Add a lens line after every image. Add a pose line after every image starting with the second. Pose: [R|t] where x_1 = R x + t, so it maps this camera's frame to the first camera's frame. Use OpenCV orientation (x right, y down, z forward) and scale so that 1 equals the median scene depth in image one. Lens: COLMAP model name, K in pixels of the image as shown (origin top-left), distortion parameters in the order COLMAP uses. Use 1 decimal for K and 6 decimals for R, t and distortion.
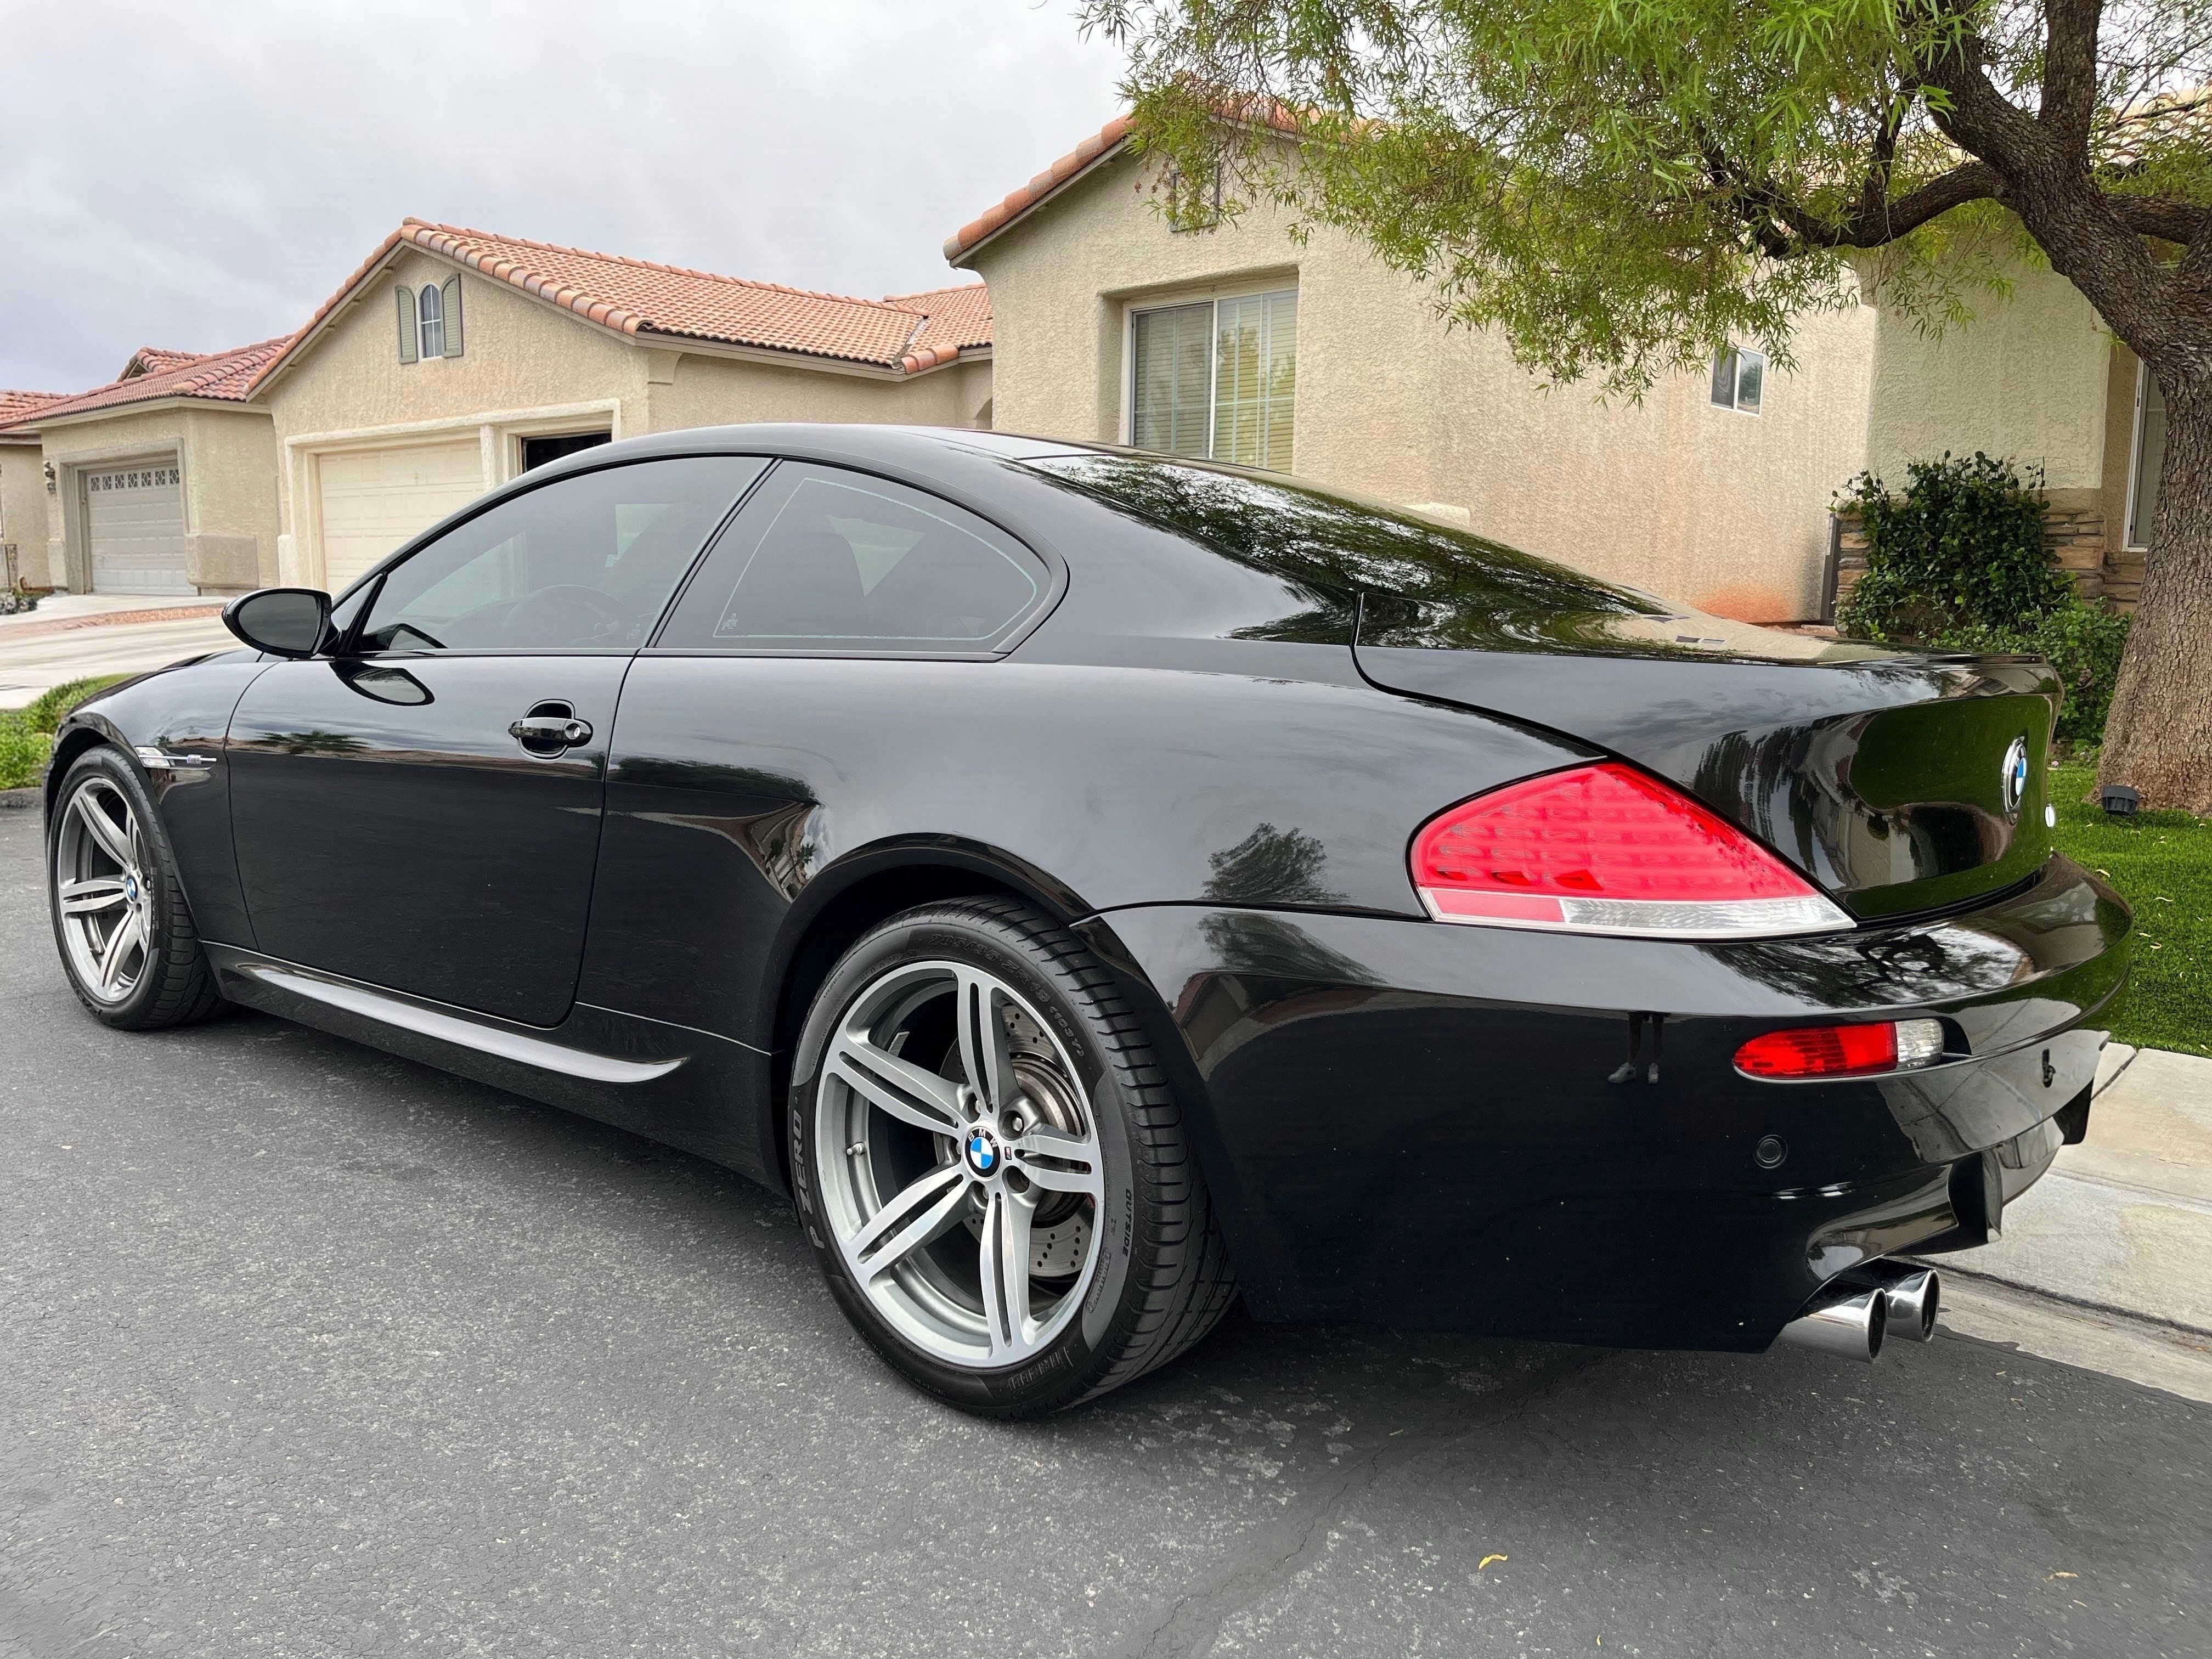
lens RADIAL K [[1681.8, 0, 1092.8], [0, 1681.8, 831.2], [0, 0, 1]] dist [0.089916, -0.132871]
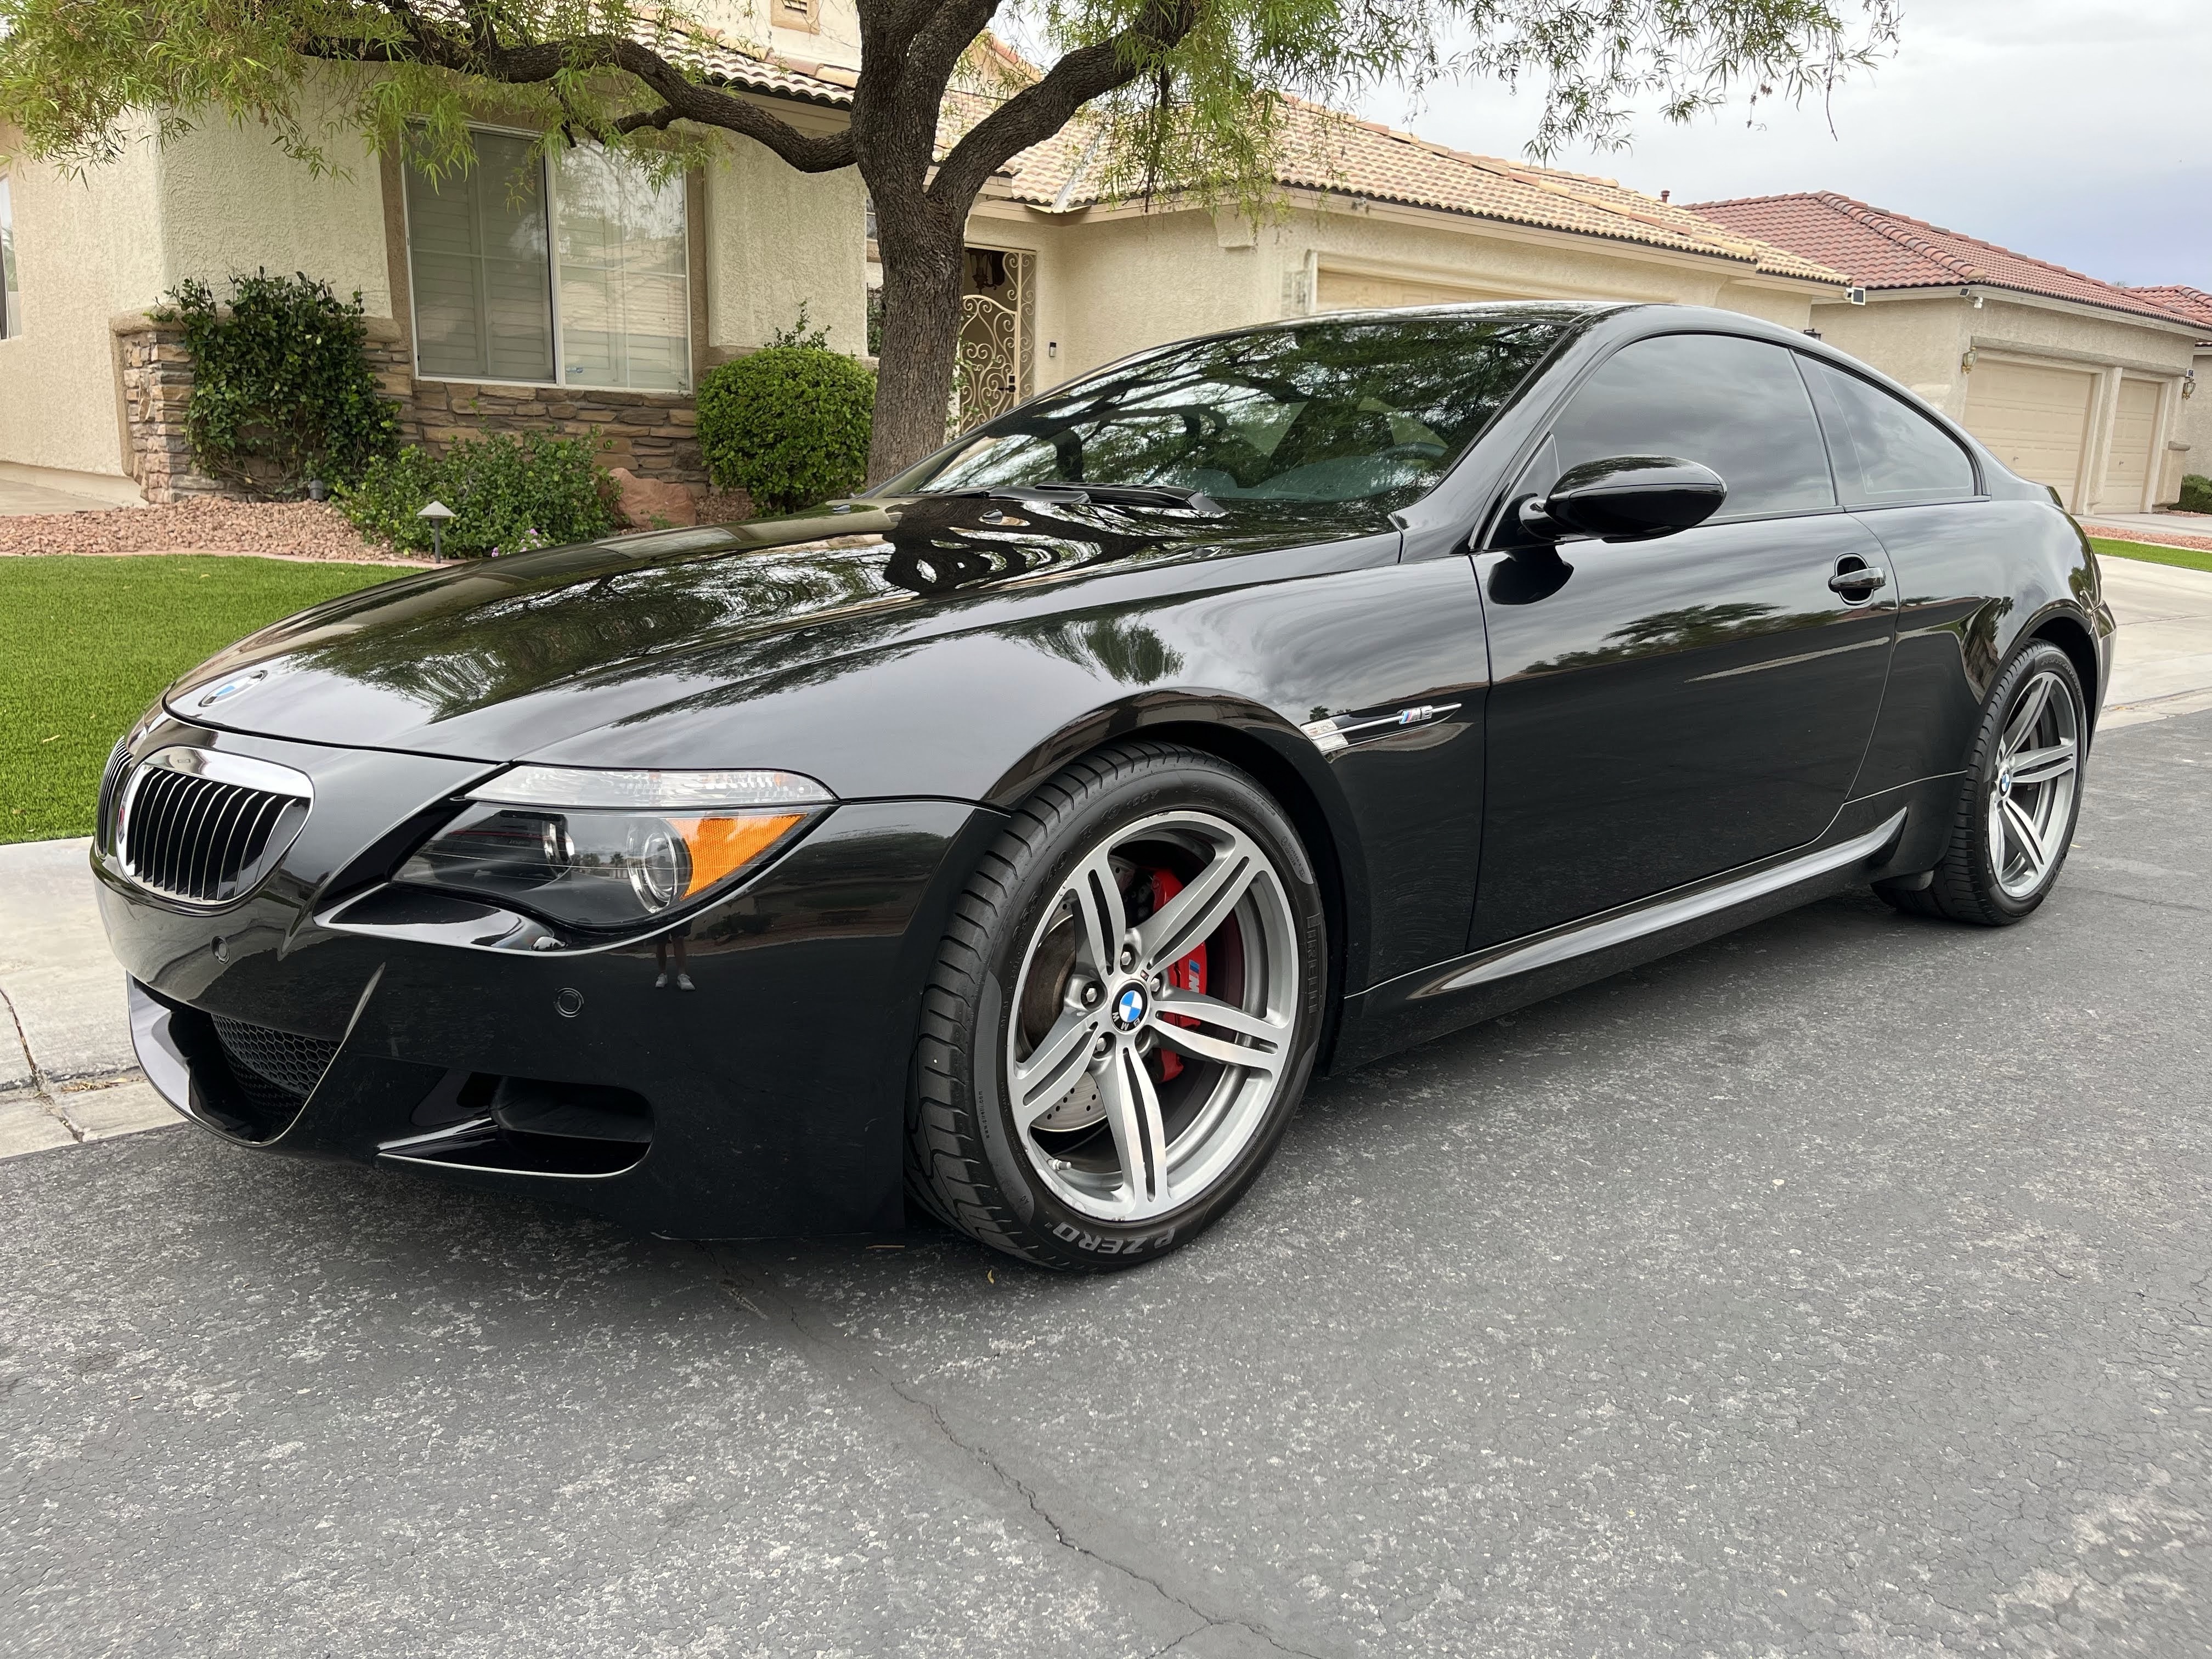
lens RADIAL K [[1681.8, 0, 1092.8], [0, 1681.8, 831.2], [0, 0, 1]] dist [0.089916, -0.132871]
pose [[0.128195, -0.222059, 0.966569, -0.486955], [0.109181, 0.971847, 0.208790, -0.061273], [-0.985721, 0.078765, 0.148831, 0.421202]]
